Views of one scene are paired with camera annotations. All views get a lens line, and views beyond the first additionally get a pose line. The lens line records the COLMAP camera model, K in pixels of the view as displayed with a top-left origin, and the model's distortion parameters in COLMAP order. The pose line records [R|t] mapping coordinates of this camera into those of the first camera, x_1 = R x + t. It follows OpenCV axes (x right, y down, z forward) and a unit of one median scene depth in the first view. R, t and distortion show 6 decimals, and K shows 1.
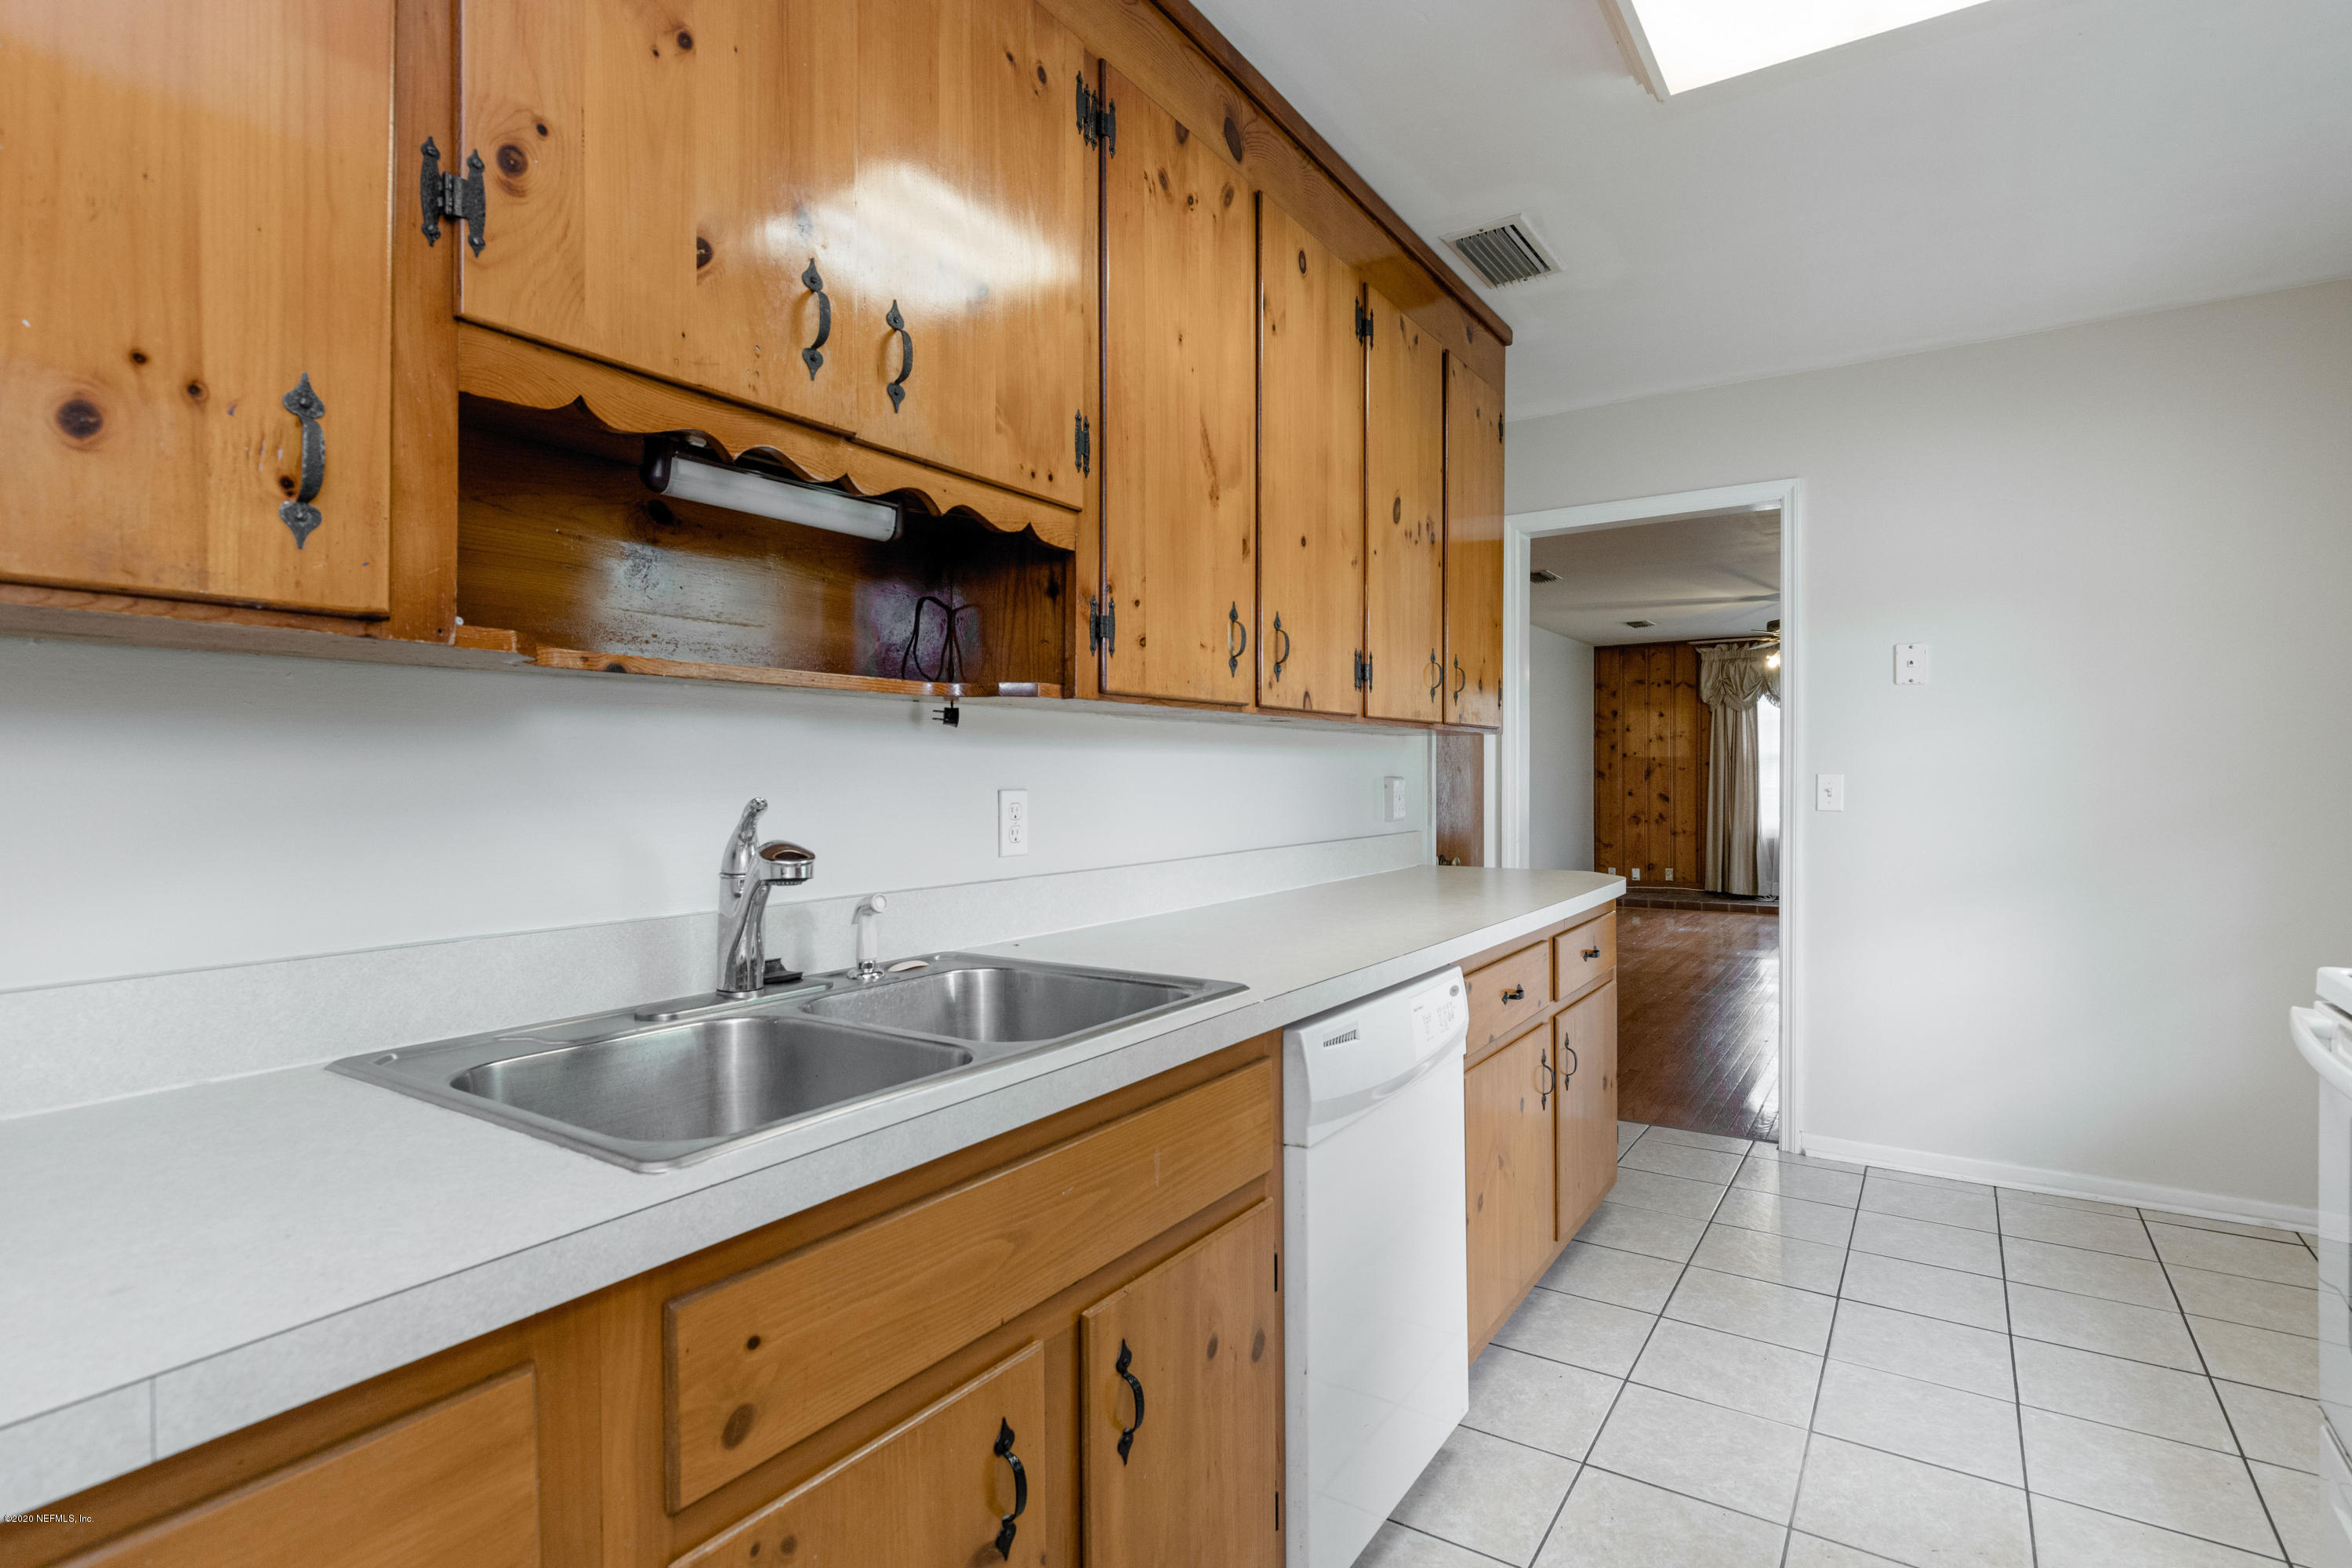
lens RADIAL K [[1150.9, 0, 1173.9], [0, 1150.9, 779.8], [0, 0, 1]] dist [-0.003181, 0.001044]
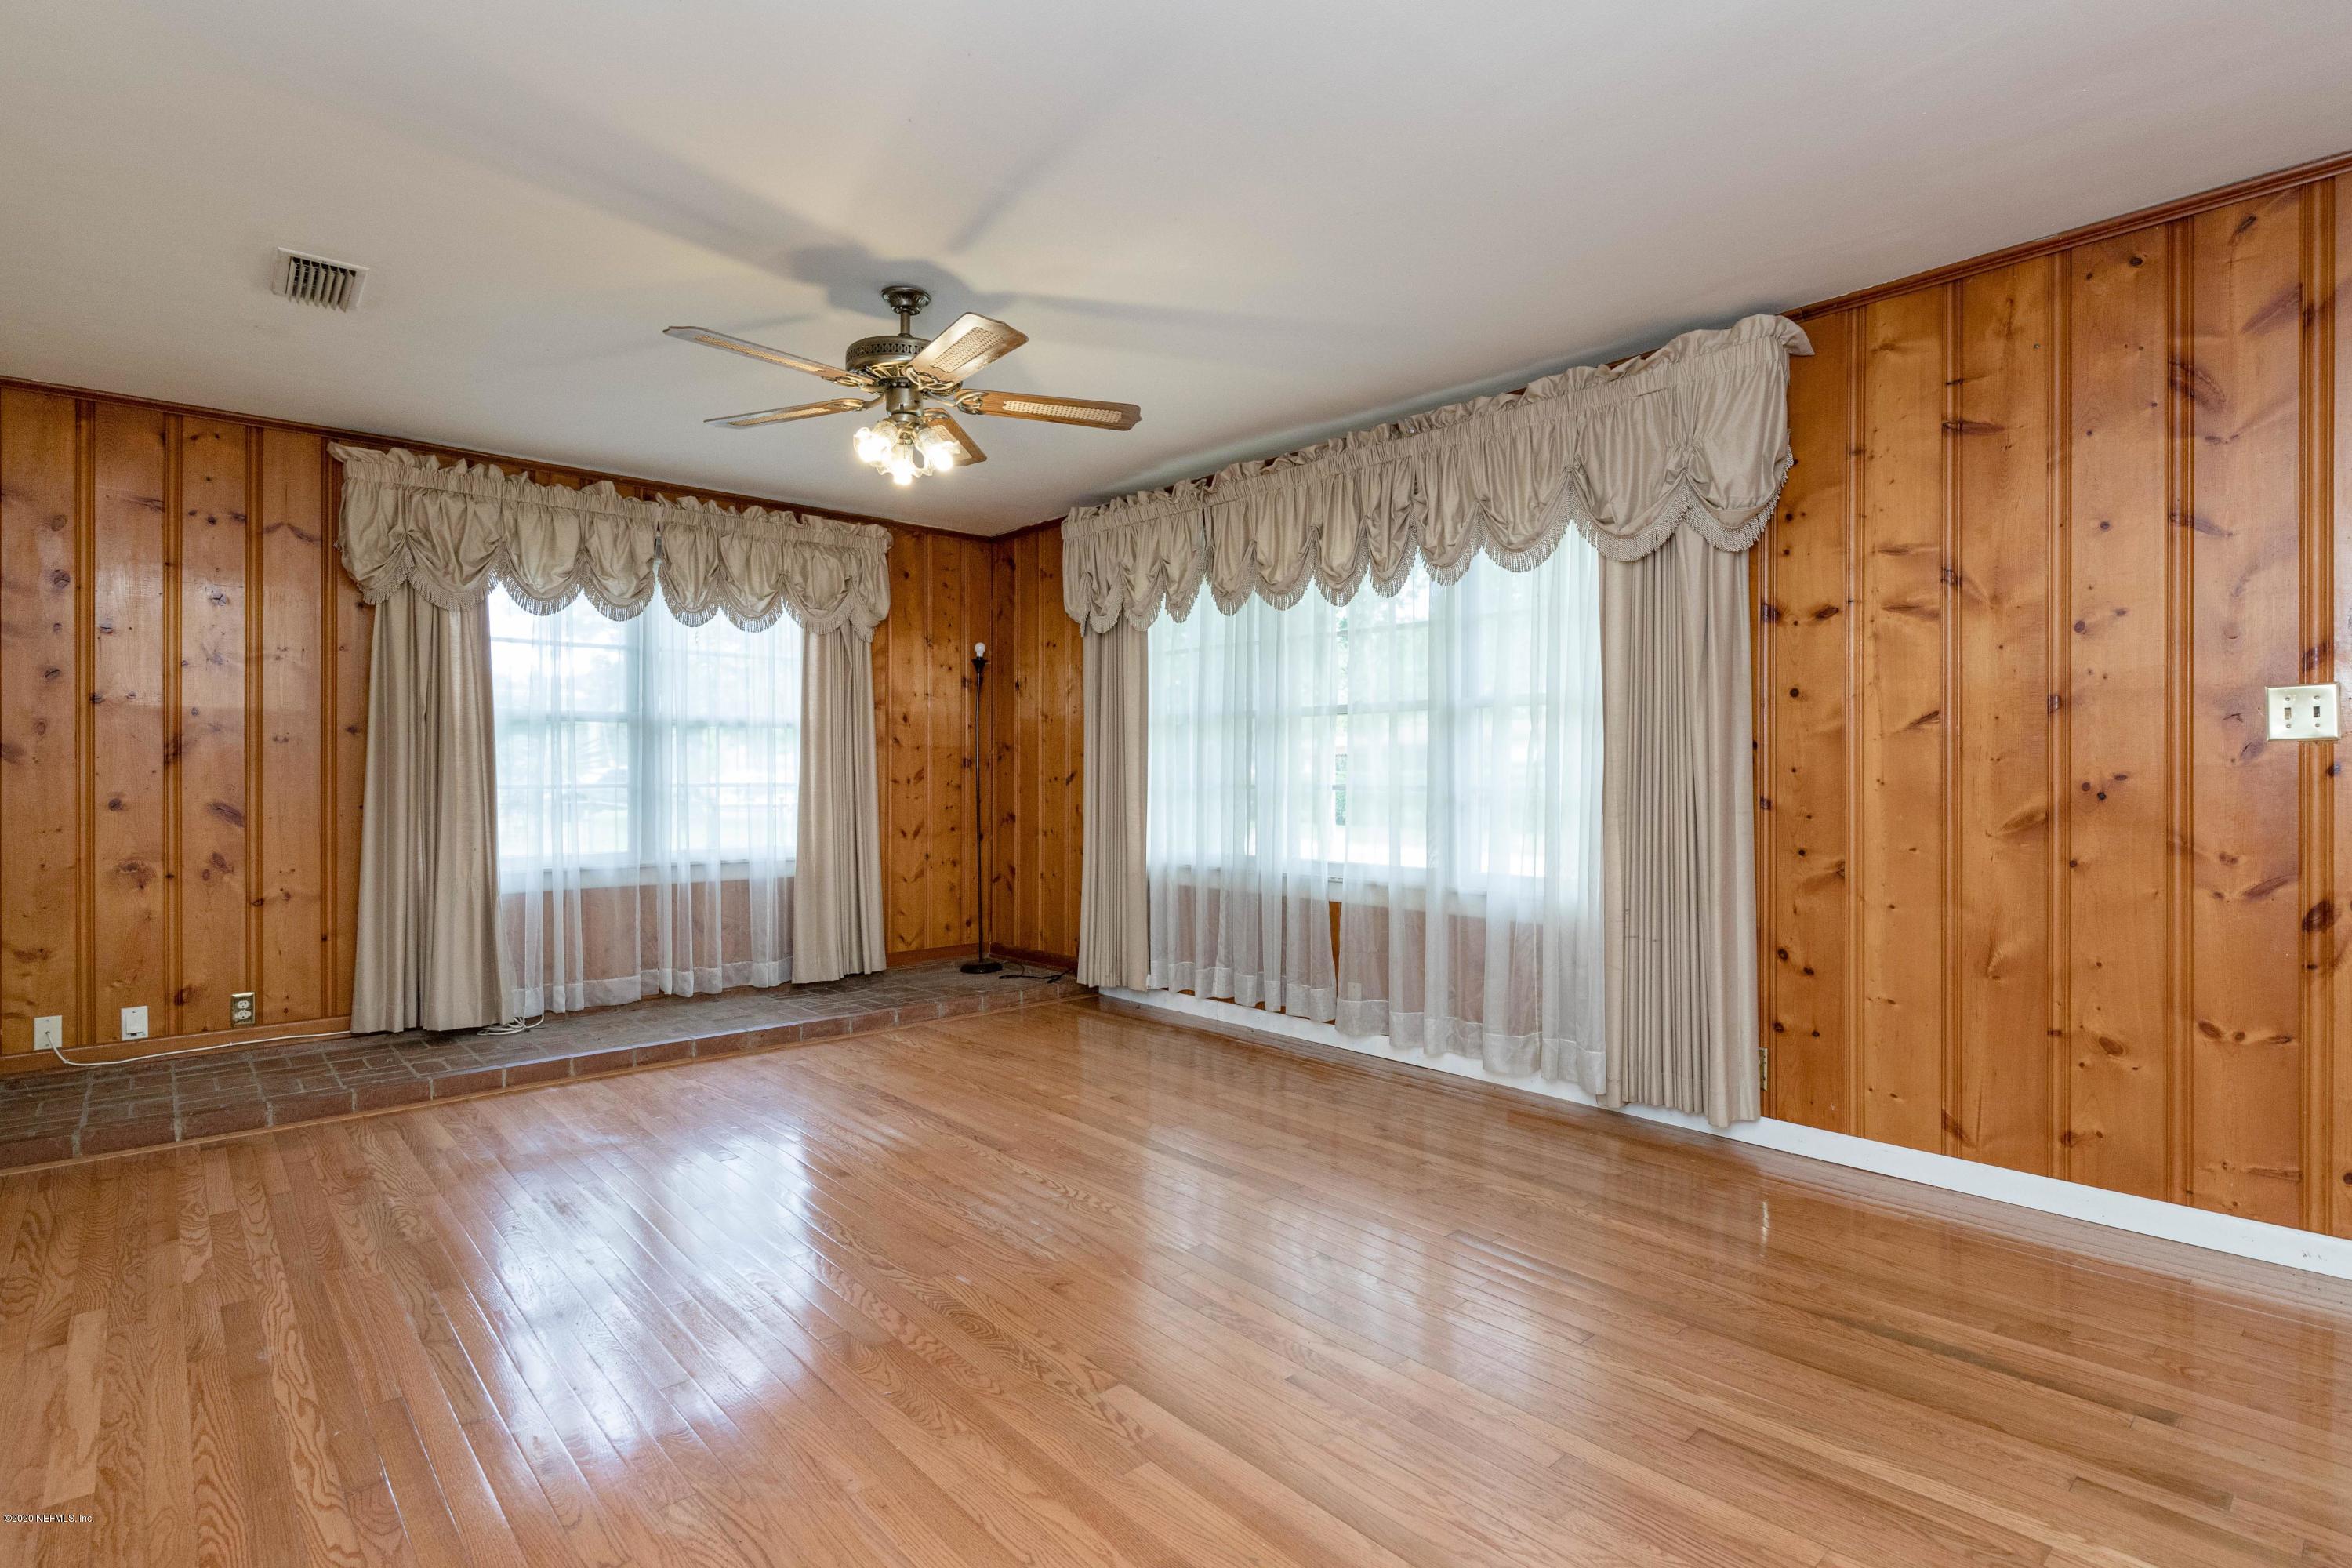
lens RADIAL K [[1150.9, 0, 1178.9], [0, 1150.9, 774.5], [0, 0, 1]] dist [-0.003181, 0.001044]
pose [[0.246026, 0.001814, 0.969261, 0.128872], [0.003800, 0.999989, -0.002836, 0.004809], [-0.969256, 0.004381, 0.246016, 0.592740]]
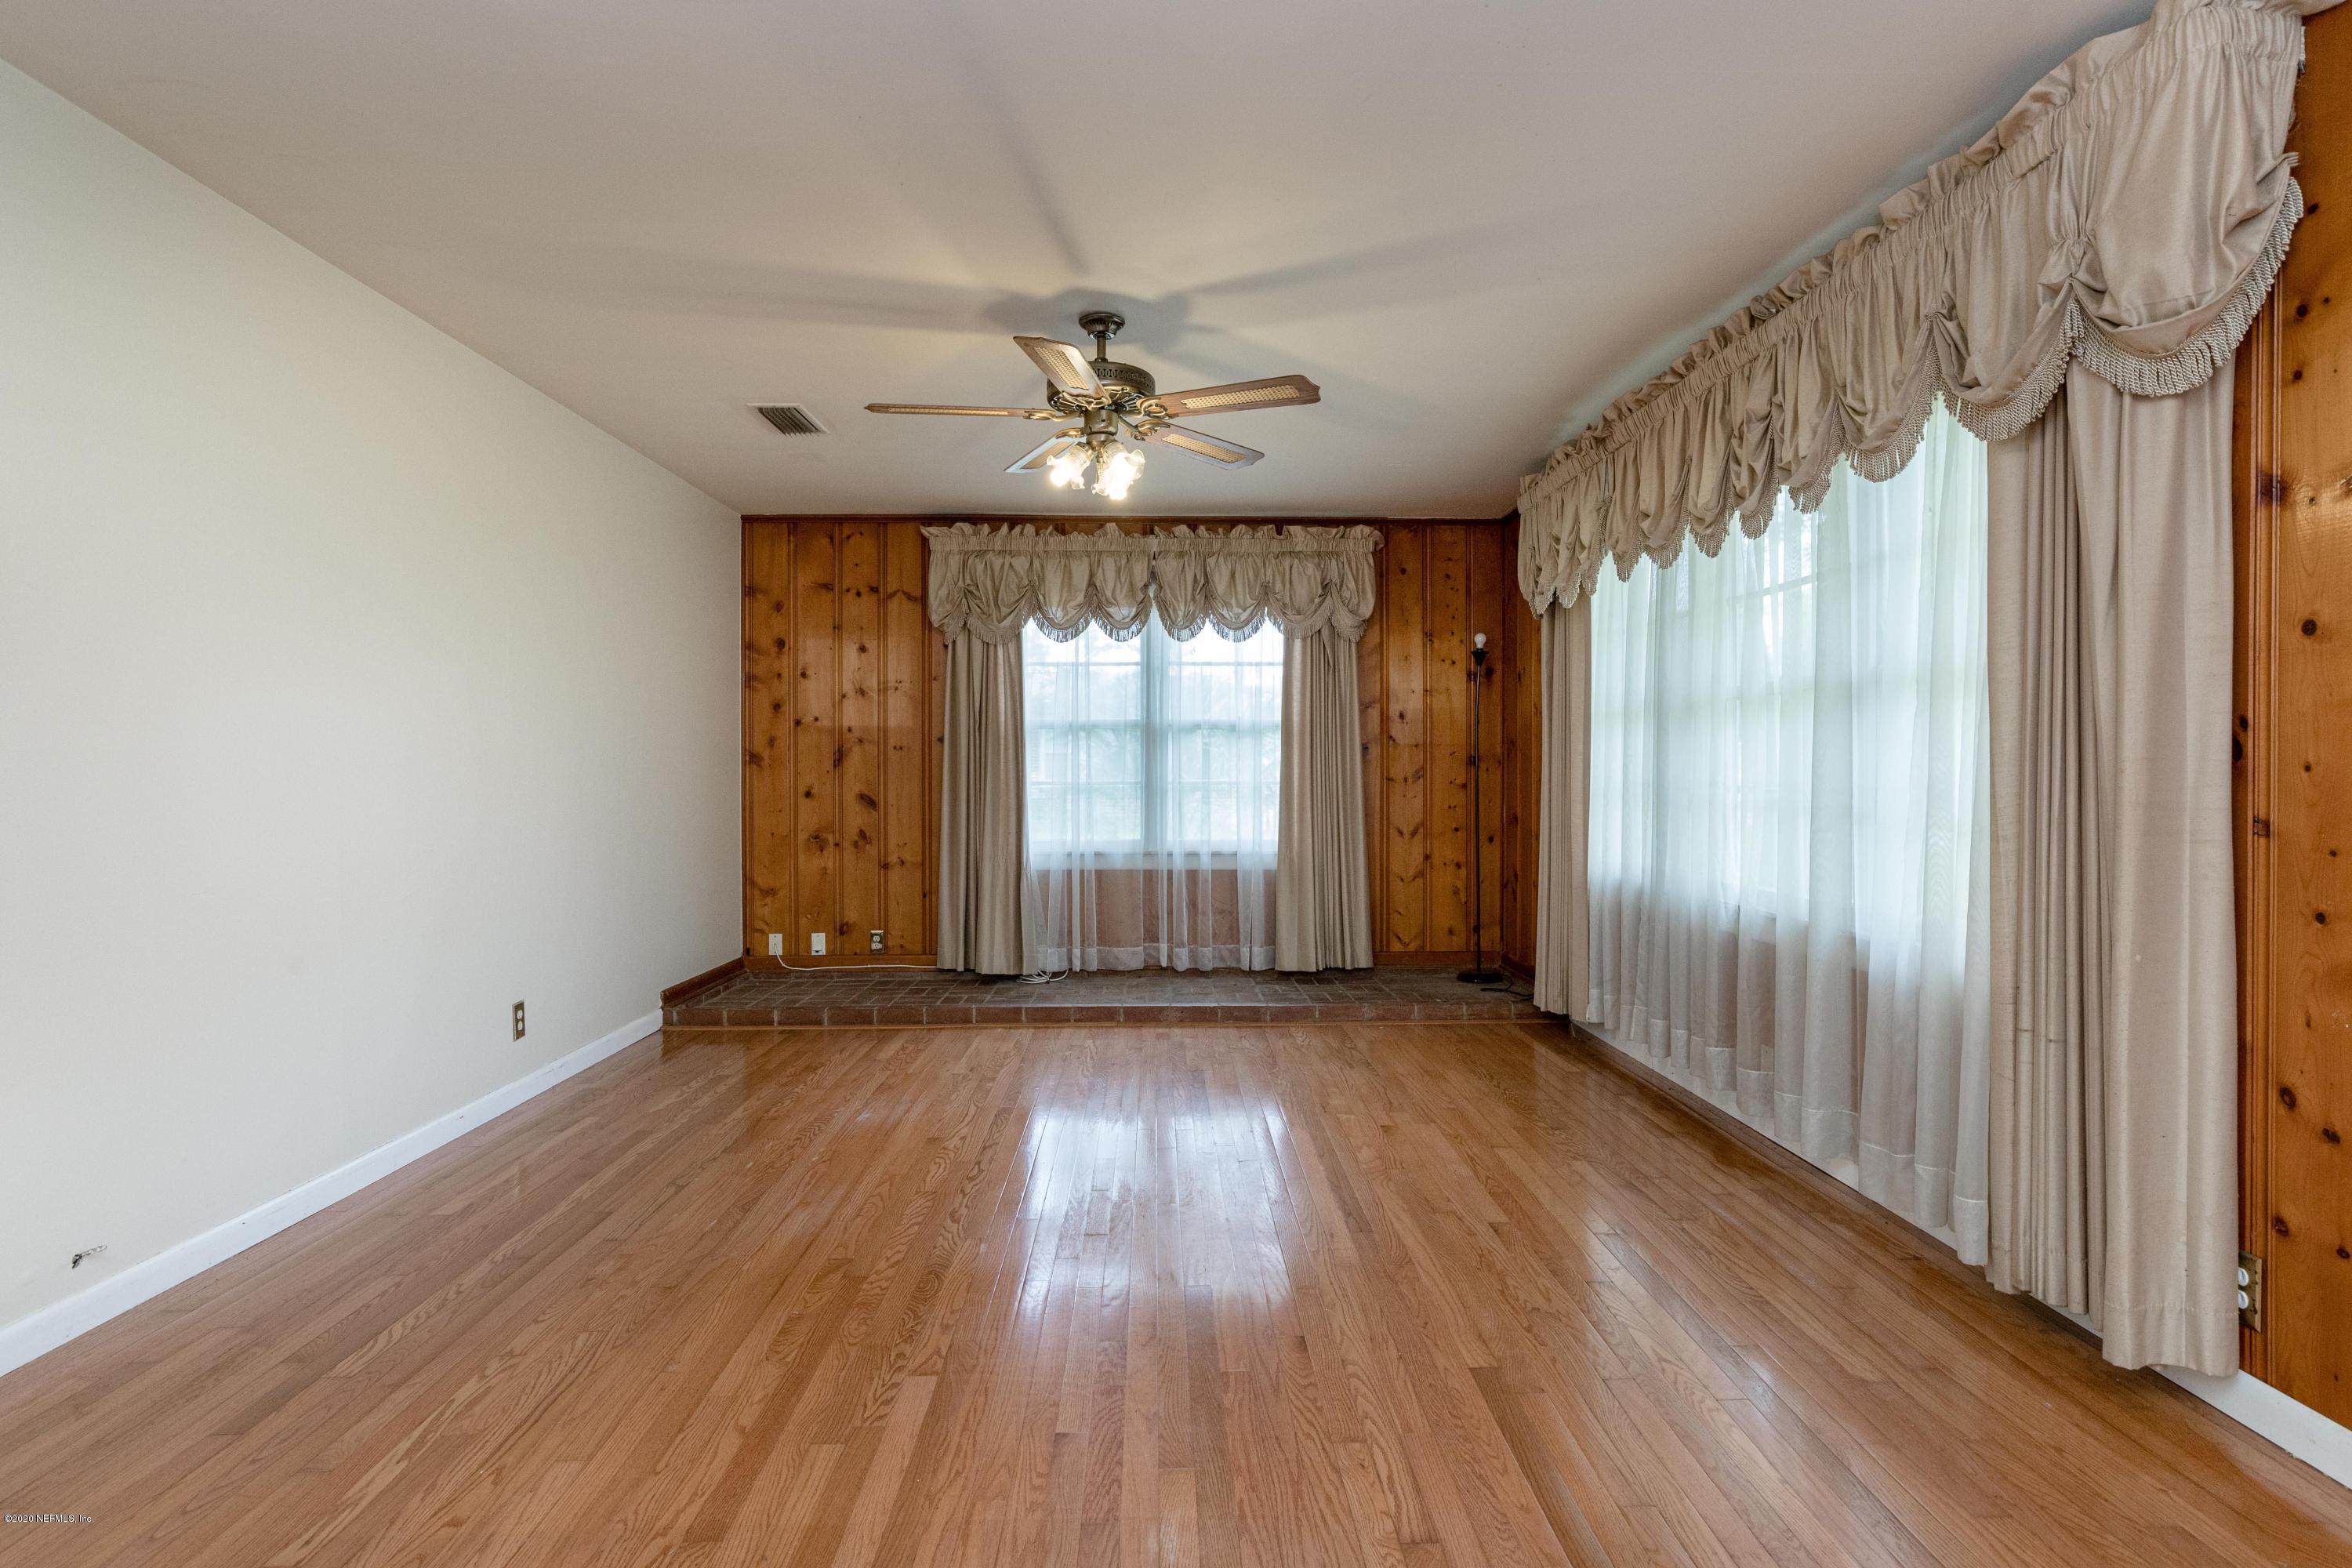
lens RADIAL K [[1150.9, 0, 1180.0], [0, 1150.9, 776.1], [0, 0, 1]] dist [-0.003181, 0.001044]
pose [[0.815926, -0.001180, 0.578155, 0.231570], [0.002031, 0.999998, -0.000826, 0.004444], [-0.578153, 0.001849, 0.815926, 0.469126]]
